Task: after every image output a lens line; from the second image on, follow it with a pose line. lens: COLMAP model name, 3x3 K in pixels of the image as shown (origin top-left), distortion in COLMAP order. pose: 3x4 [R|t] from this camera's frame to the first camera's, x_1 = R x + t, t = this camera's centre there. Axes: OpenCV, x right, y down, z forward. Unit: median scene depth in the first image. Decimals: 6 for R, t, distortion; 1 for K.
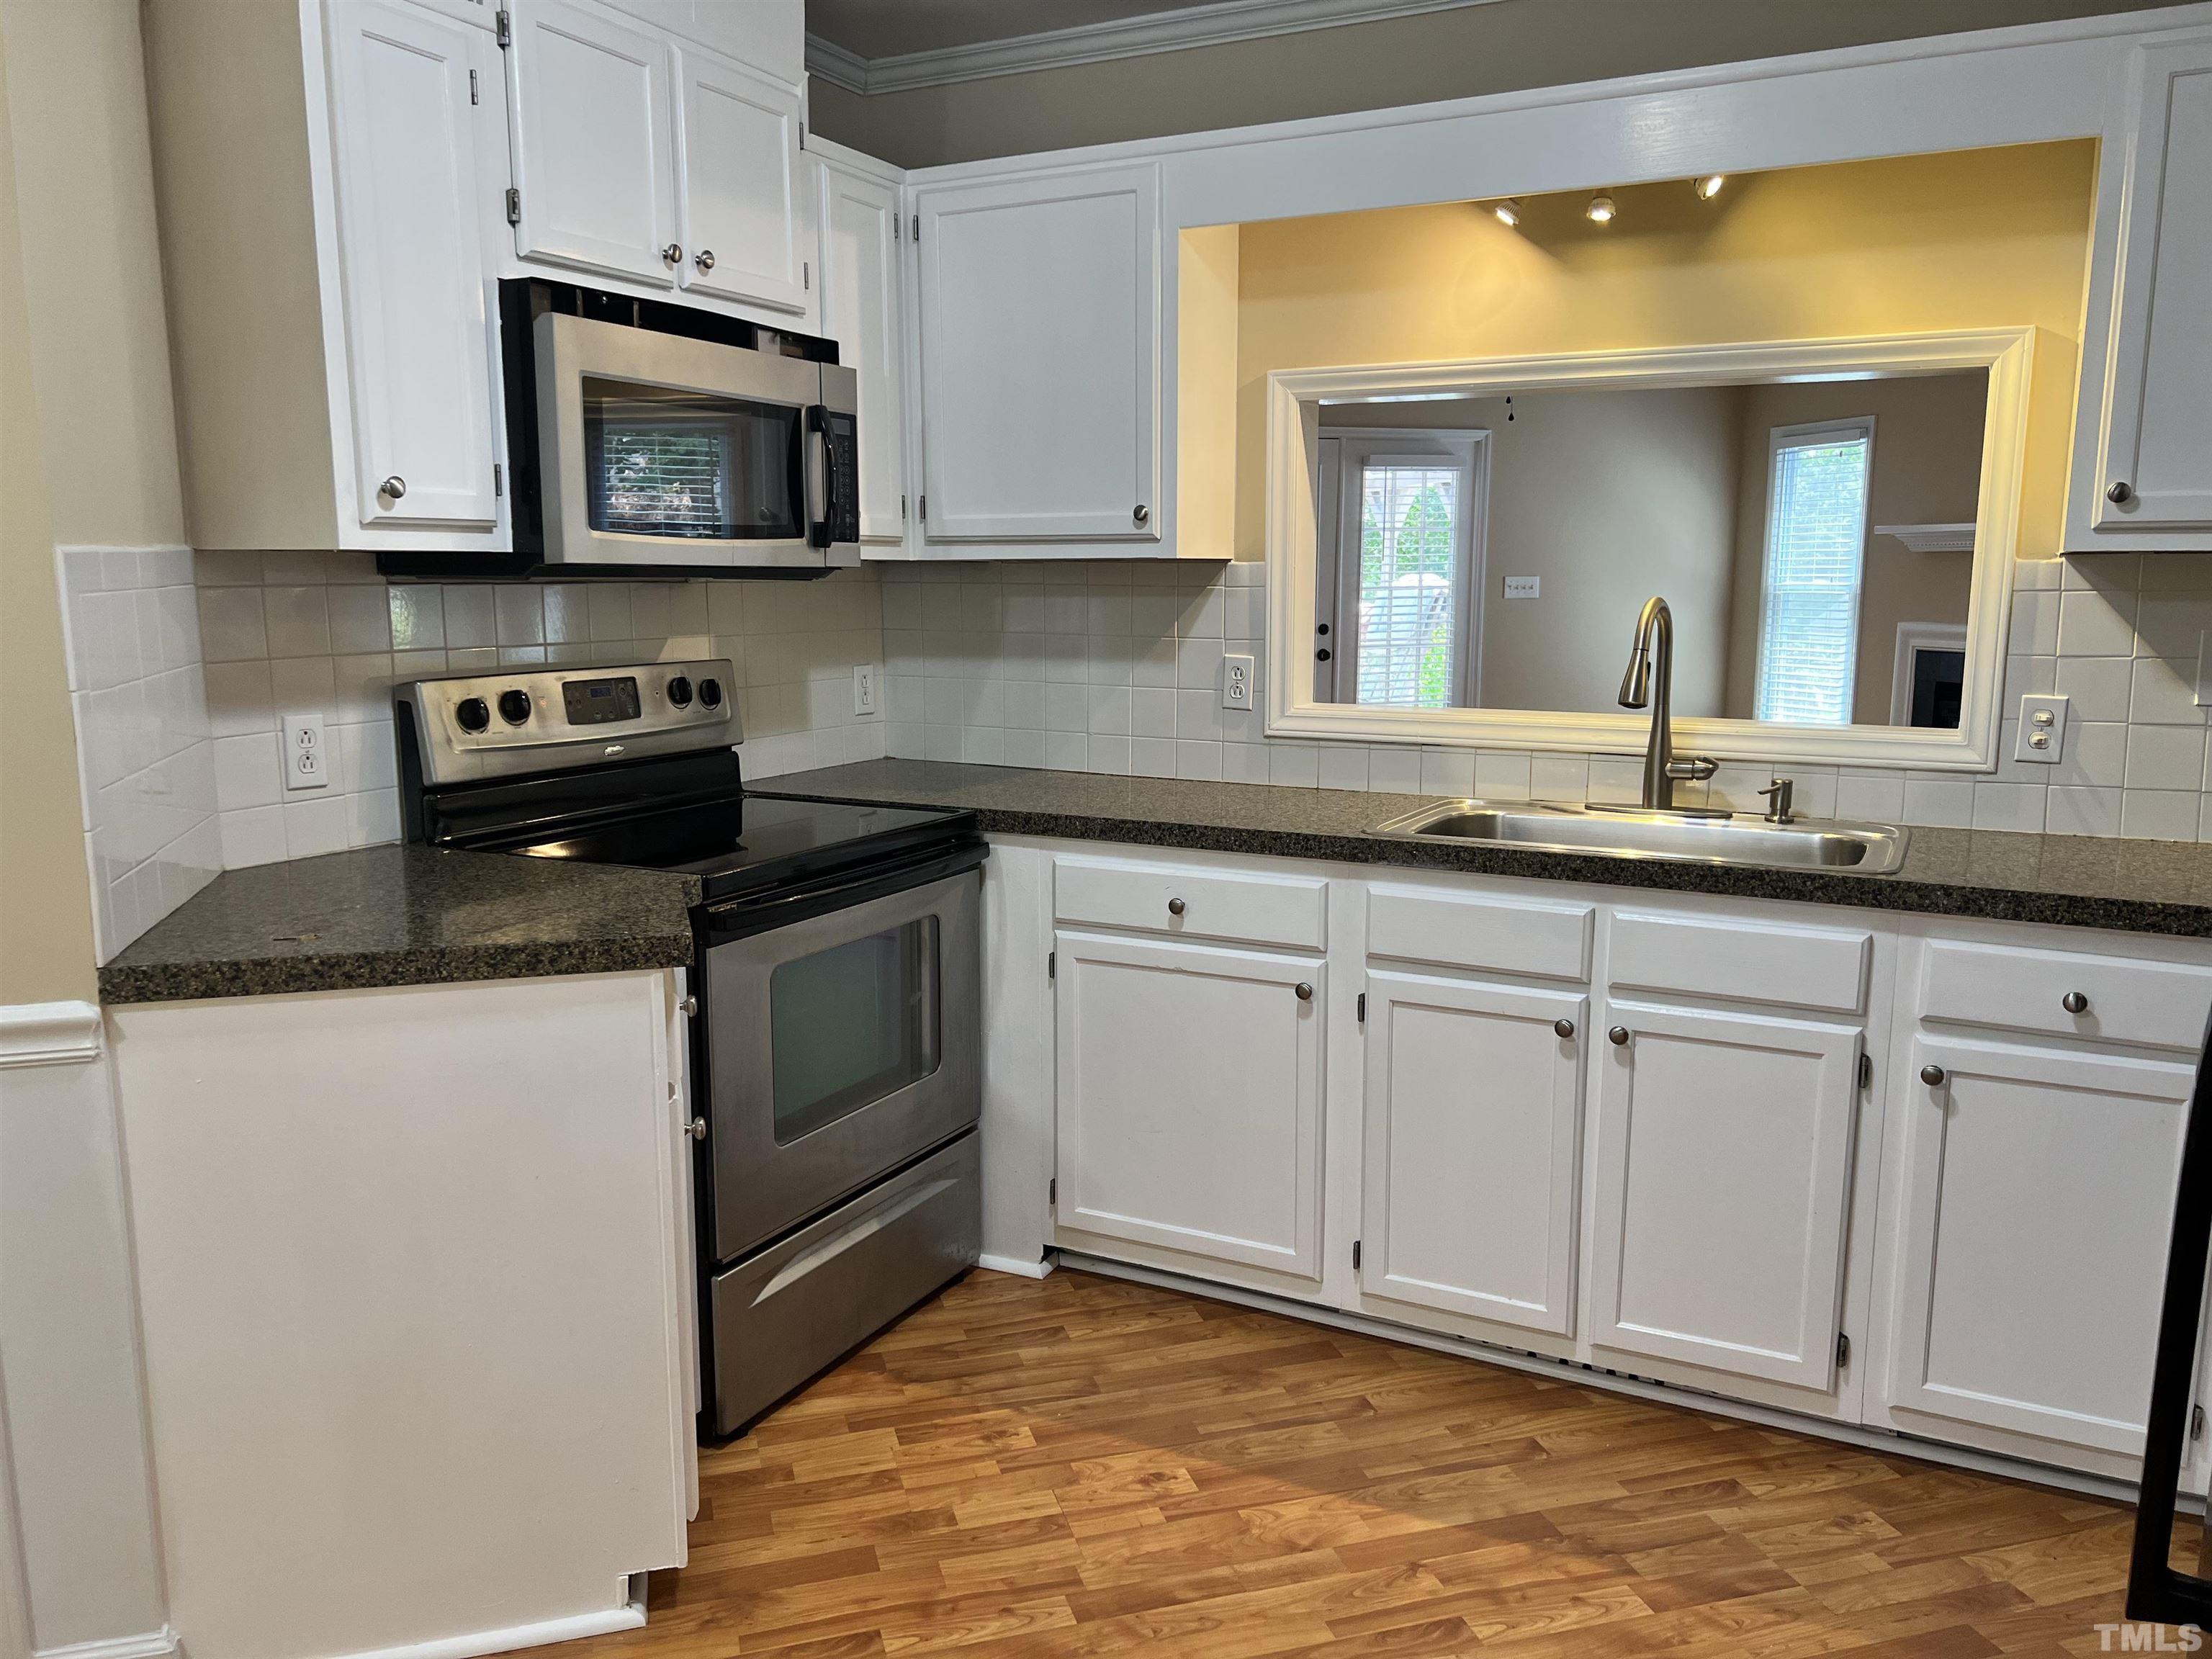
lens RADIAL K [[1650.6, 0, 1112.2], [0, 1650.6, 834.4], [0, 0, 1]] dist [0.053617, -0.058959]
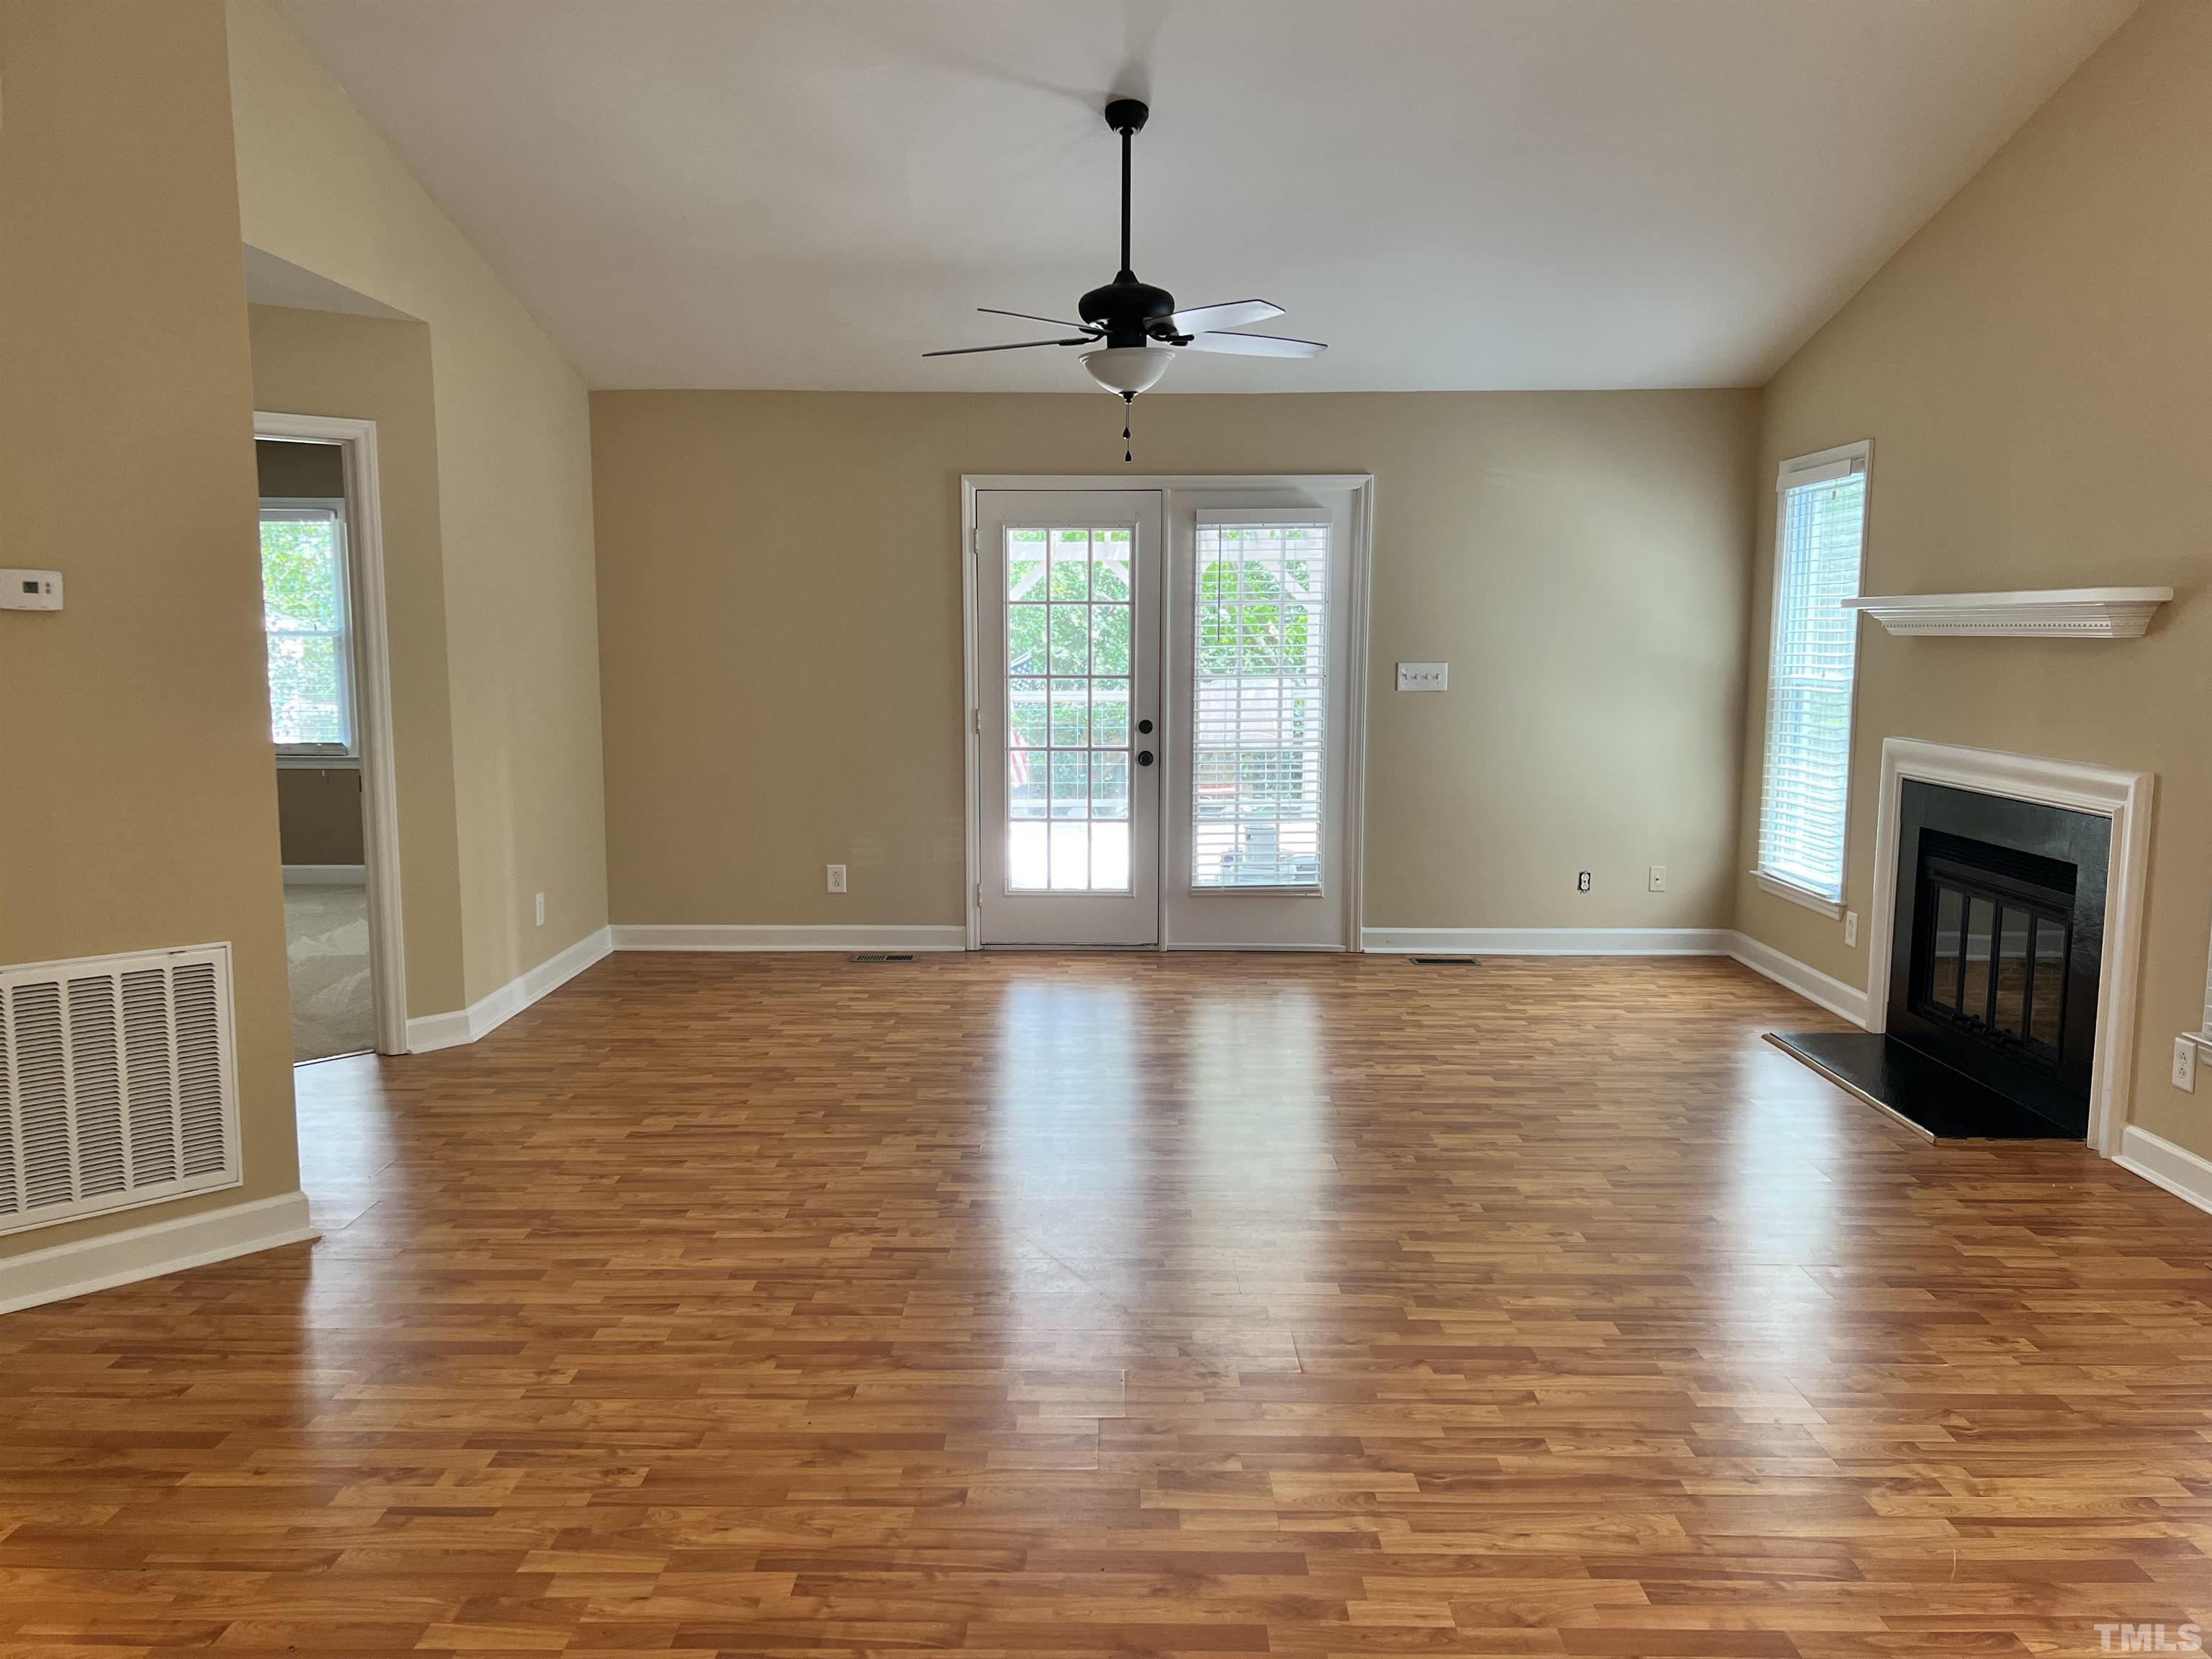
lens RADIAL K [[1650.6, 0, 1085.1], [0, 1650.6, 844.8], [0, 0, 1]] dist [0.053617, -0.058959]
pose [[0.953352, 0.041214, -0.299035, 0.350806], [-0.049815, 0.998534, -0.021193, -0.050255], [0.297723, 0.035100, 0.954007, 0.238610]]
